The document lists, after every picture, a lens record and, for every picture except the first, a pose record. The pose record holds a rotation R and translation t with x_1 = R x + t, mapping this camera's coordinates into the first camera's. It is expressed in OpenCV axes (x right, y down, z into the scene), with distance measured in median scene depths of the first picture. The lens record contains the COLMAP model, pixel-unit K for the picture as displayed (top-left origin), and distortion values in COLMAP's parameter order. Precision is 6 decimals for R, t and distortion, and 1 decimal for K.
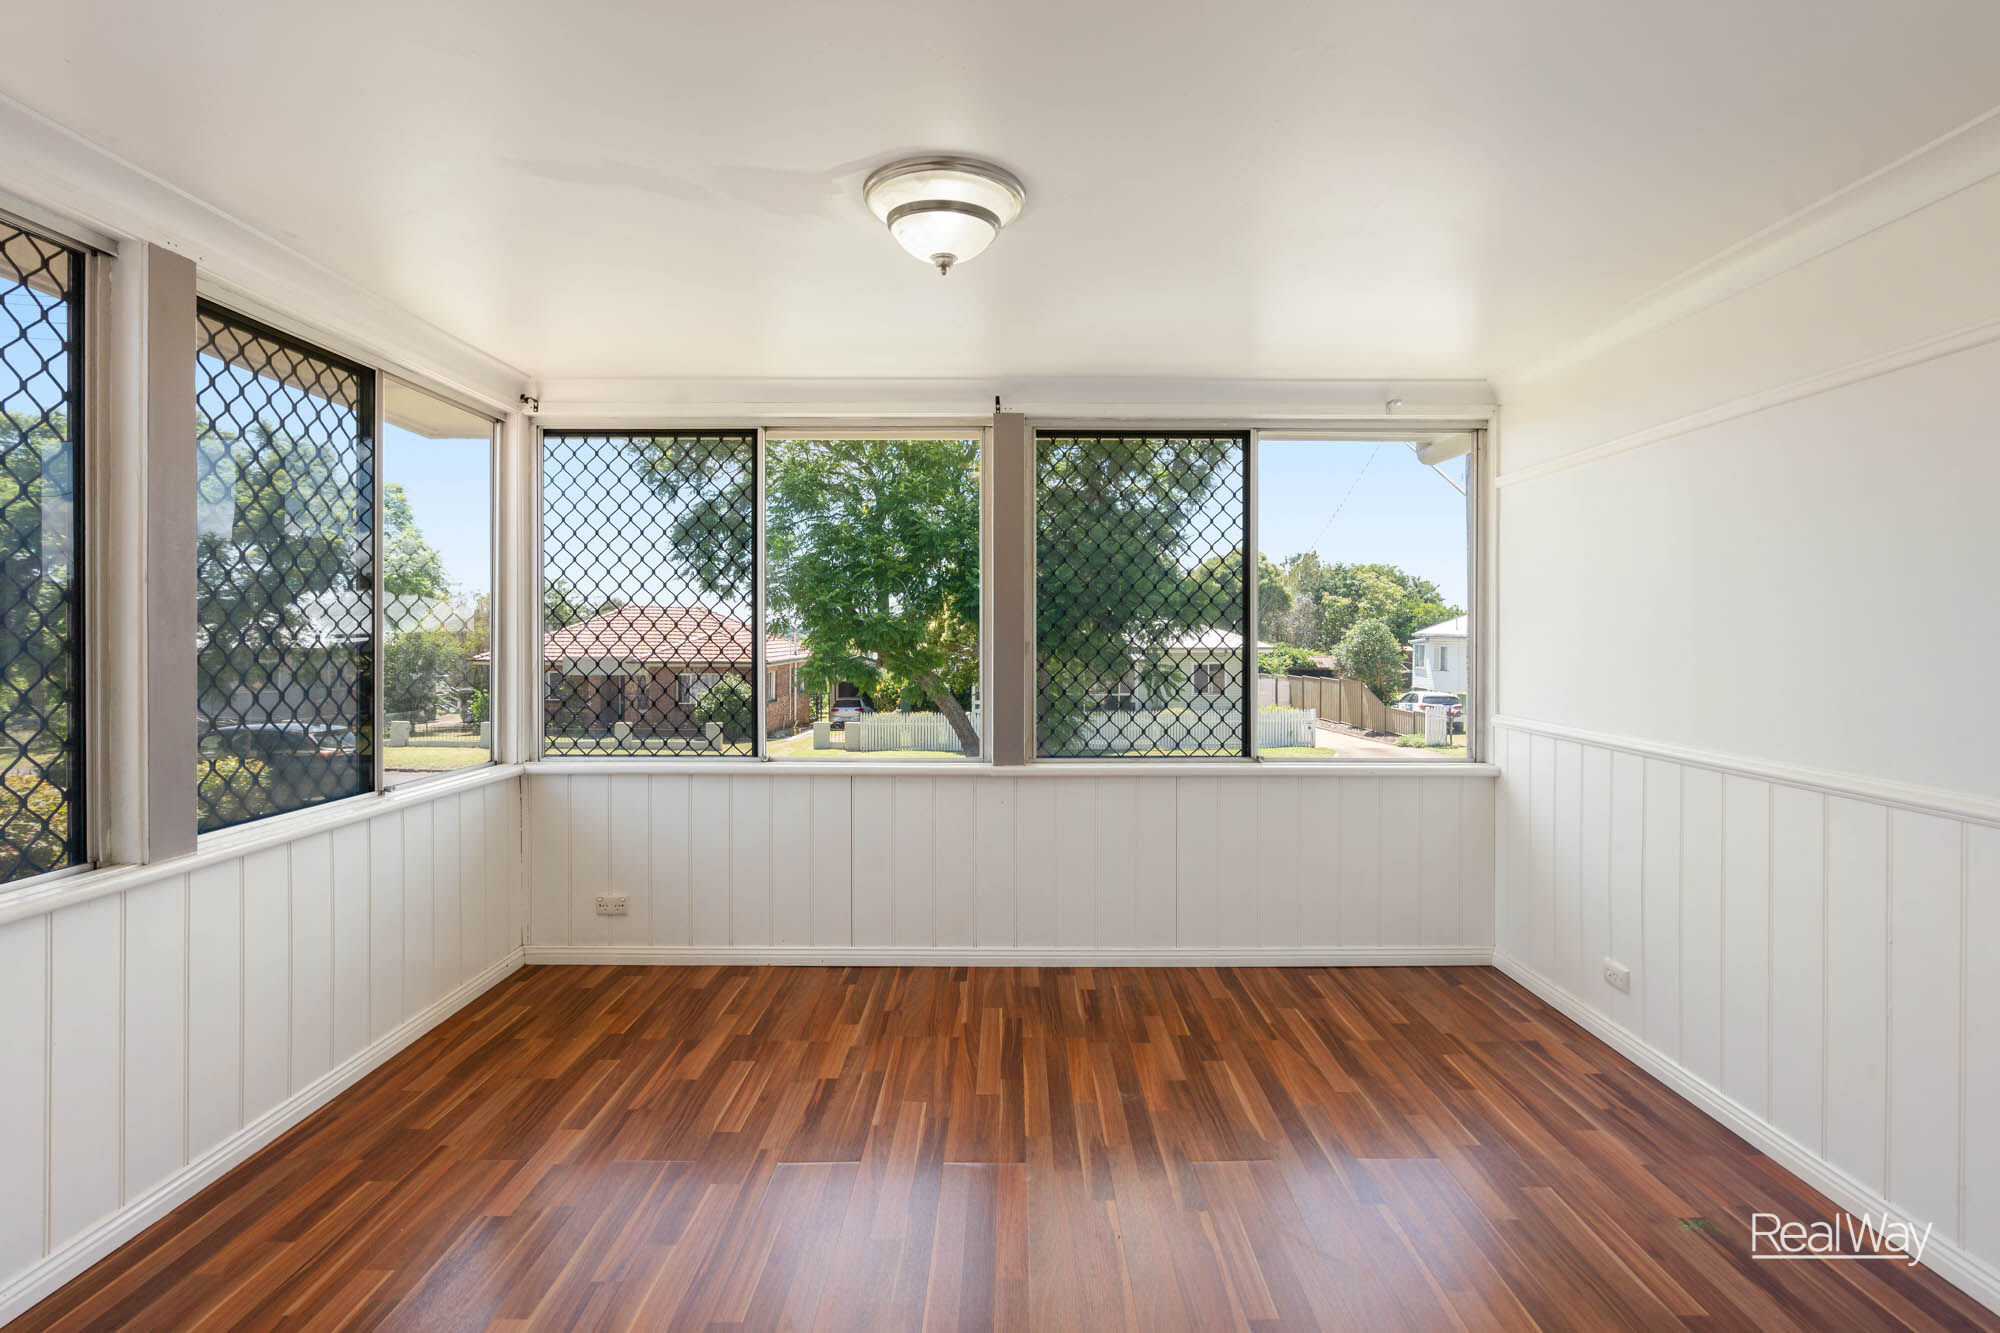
lens RADIAL K [[919.3, 0, 999.0], [0, 919.3, 631.8], [0, 0, 1]] dist [0.001113, 0.000140]
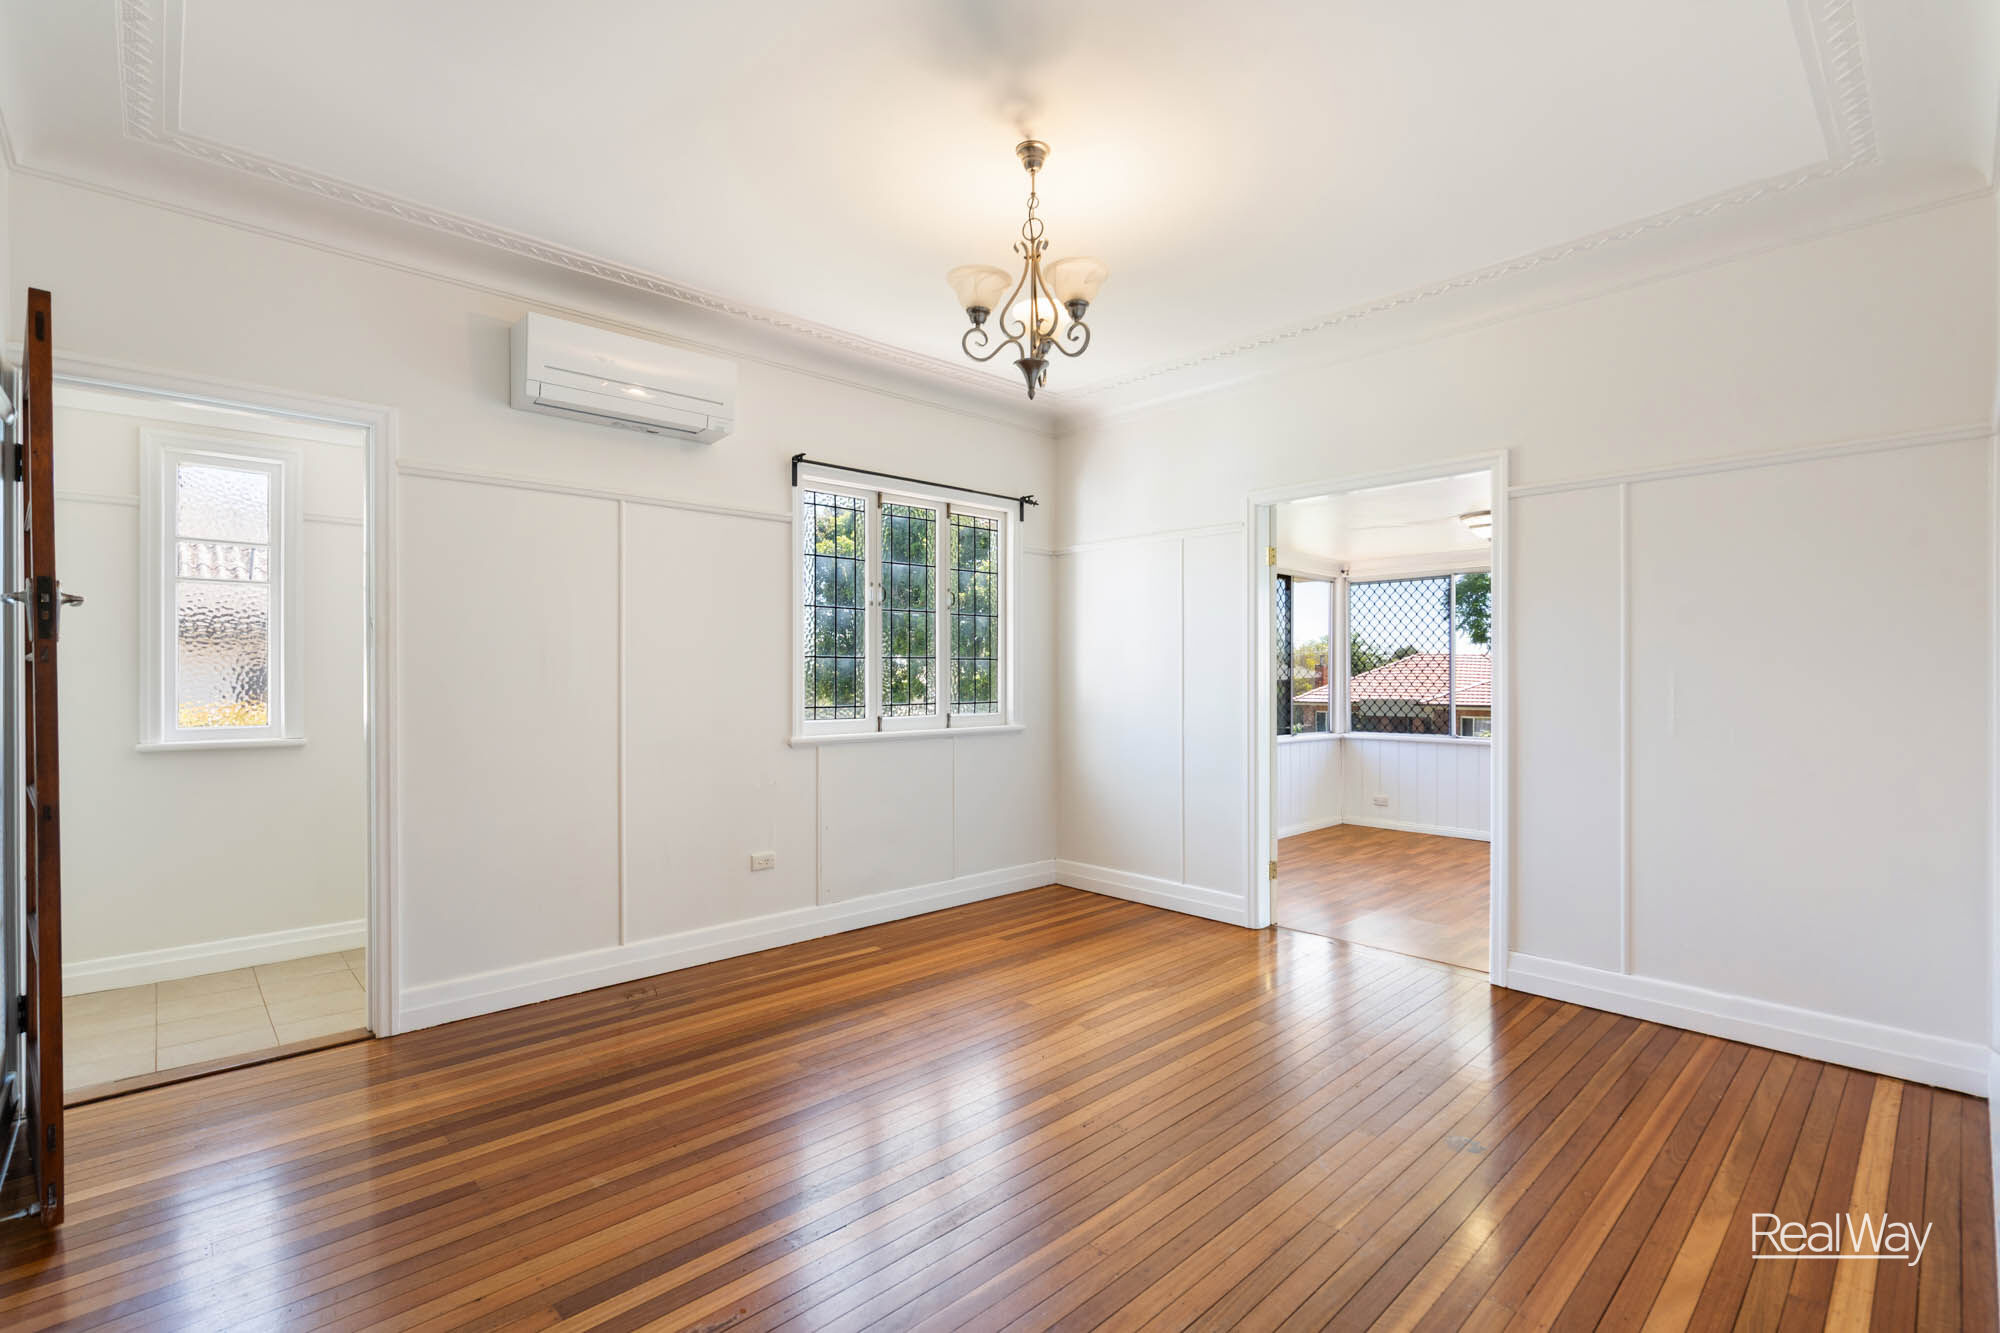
lens RADIAL K [[909.5, 0, 1019.0], [0, 909.5, 674.5], [0, 0, 1]] dist [-0.002519, -0.000335]
pose [[0.696701, -0.001512, -0.717360, 0.516682], [-0.001110, 0.999994, -0.003186, 0.009254], [0.717361, 0.003016, 0.696695, -1.094769]]
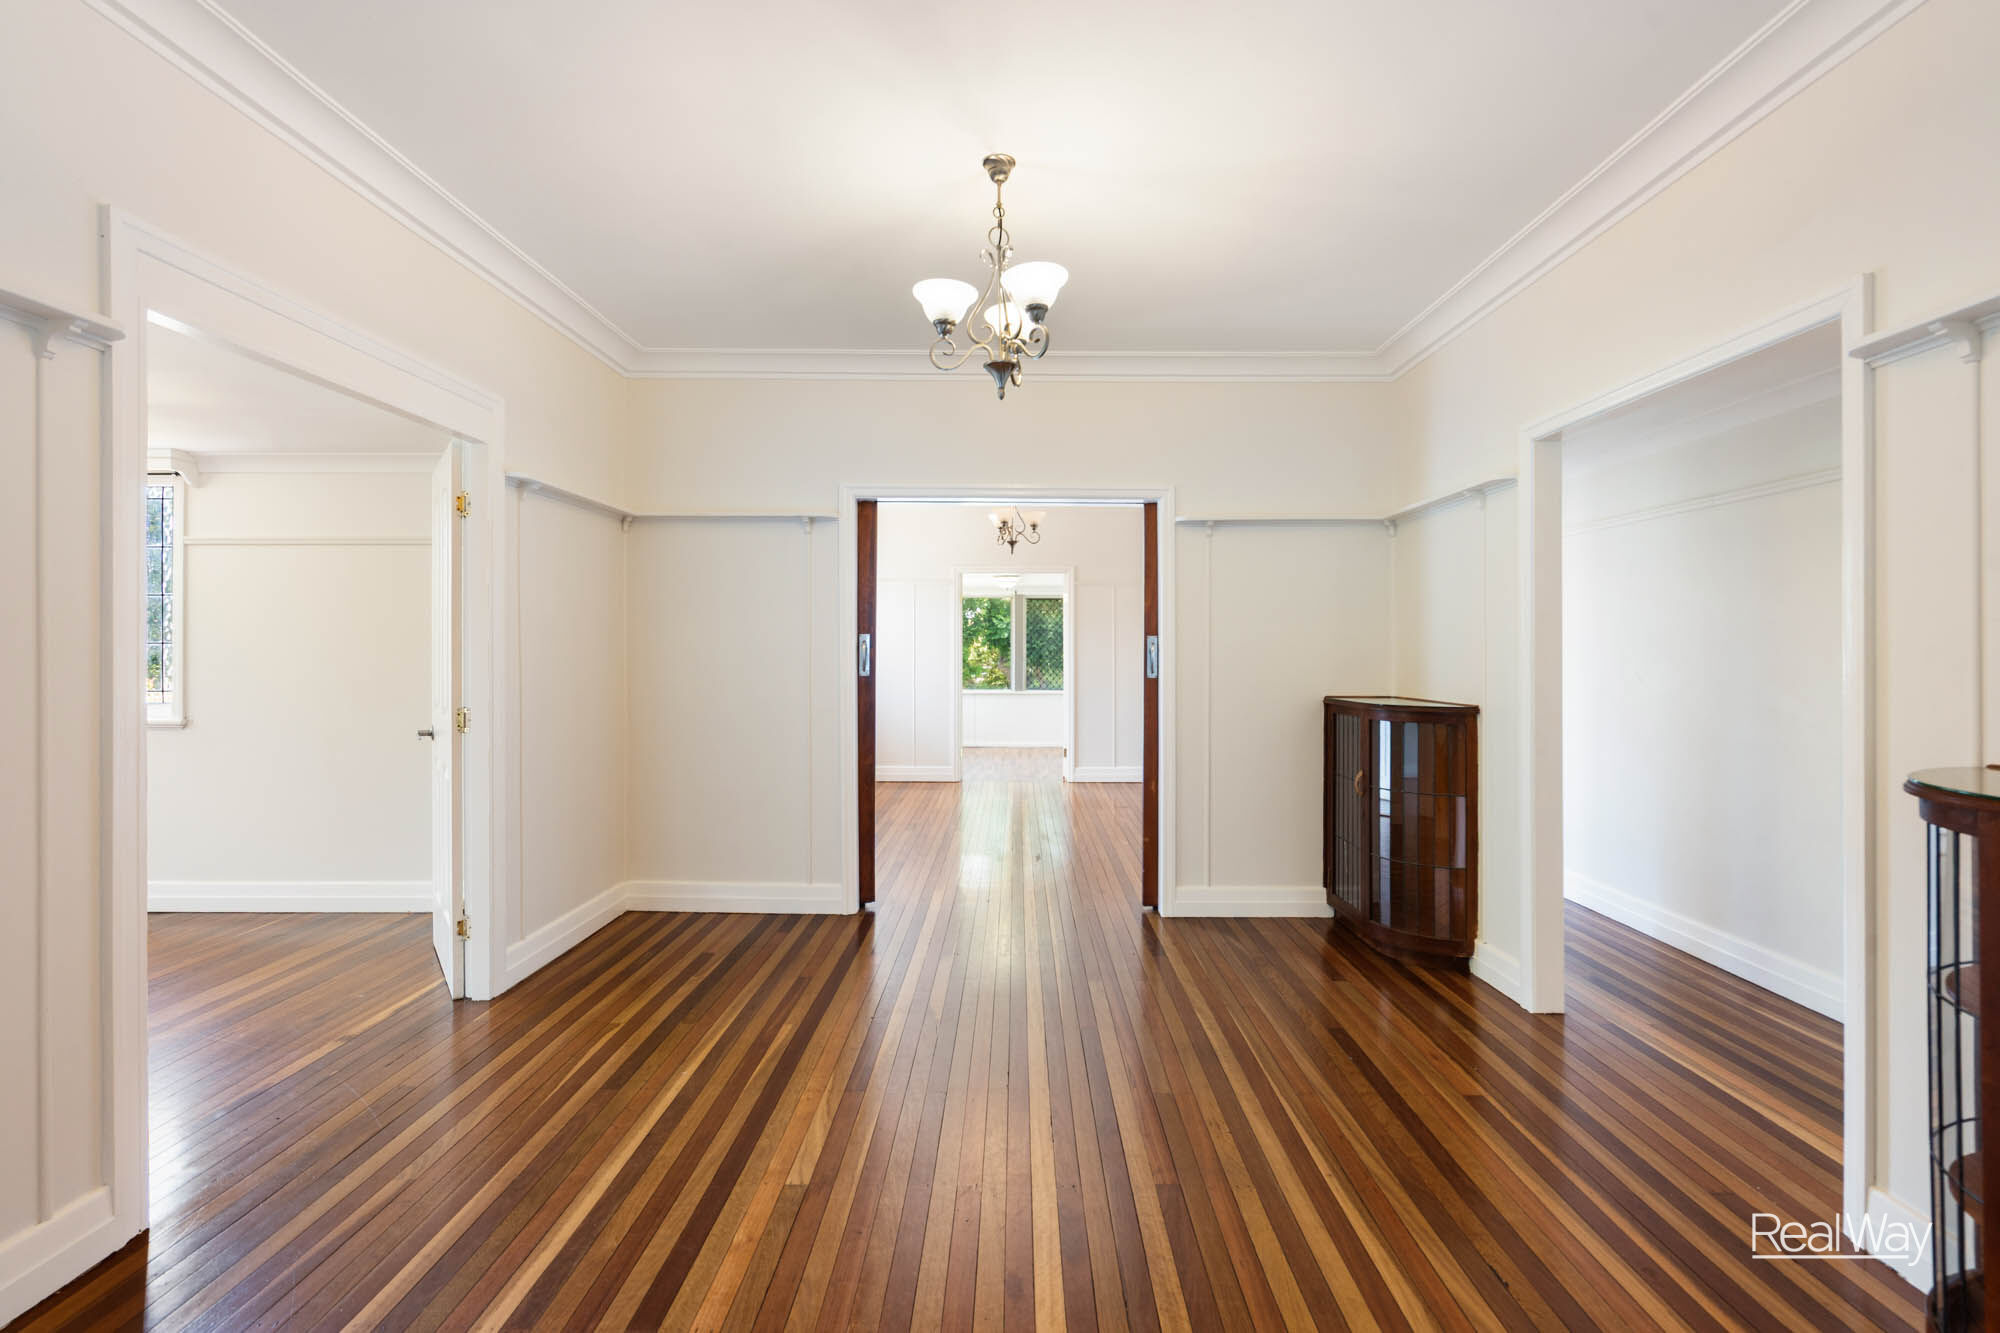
lens RADIAL K [[887.3, 0, 1000.0], [0, 887.3, 666.5], [0, 0, 1]] dist [0.000987, 0.000288]
pose [[0.999934, 0.002061, -0.011308, -0.024321], [-0.001895, 0.999891, 0.014640, -0.002594], [0.011337, -0.014618, 0.999829, -2.490167]]
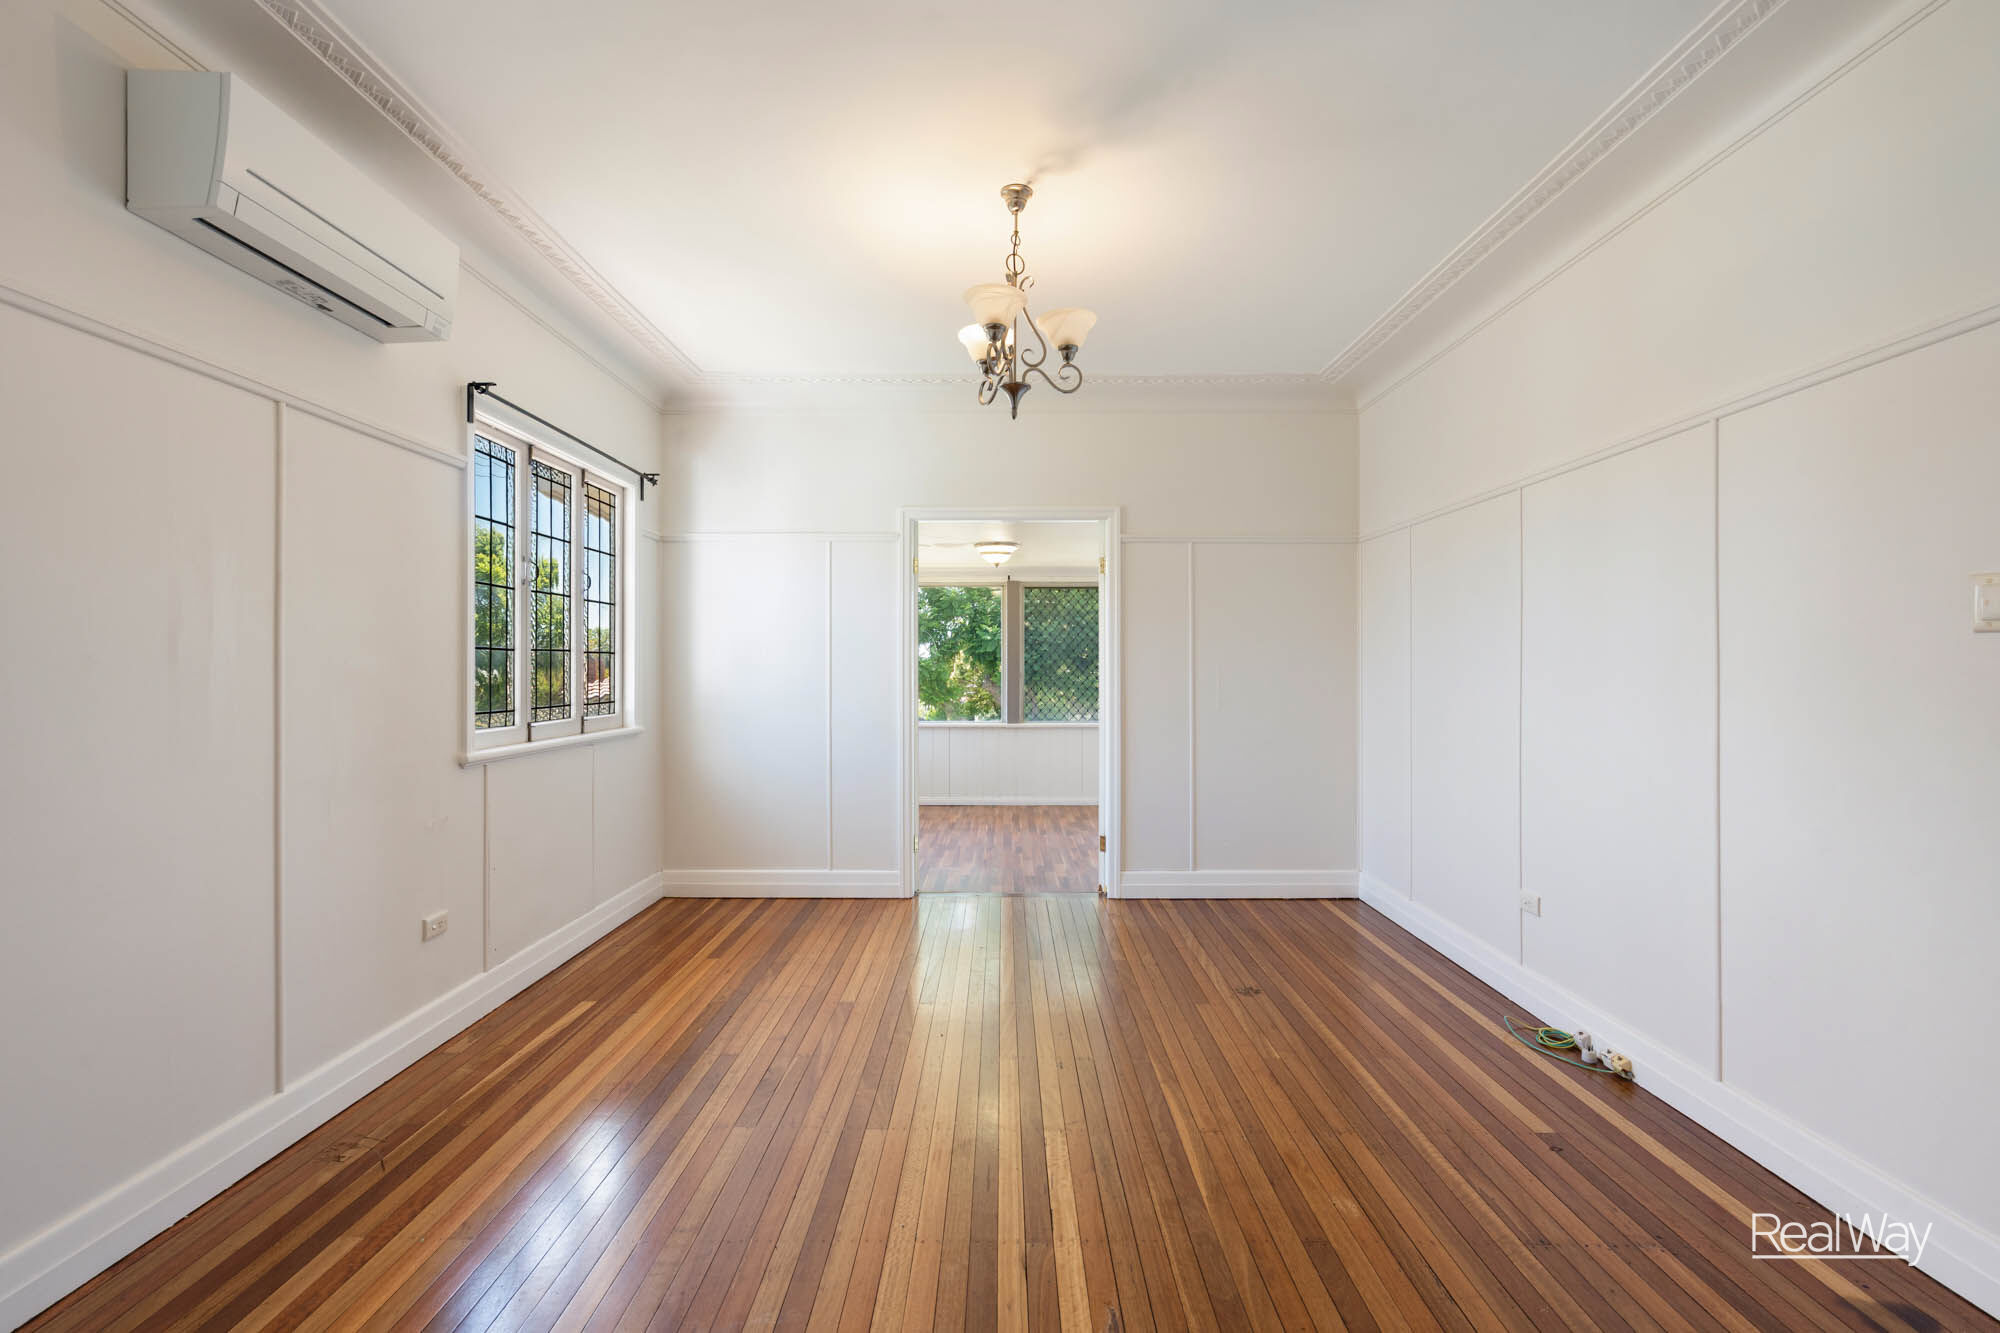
lens RADIAL K [[887.3, 0, 1000.0], [0, 887.3, 666.5], [0, 0, 1]] dist [0.000987, 0.000288]
pose [[0.999984, -0.001792, 0.005323, -0.037676], [0.001827, 0.999977, -0.006486, 0.007710], [-0.005311, 0.006496, 0.999965, -1.366633]]
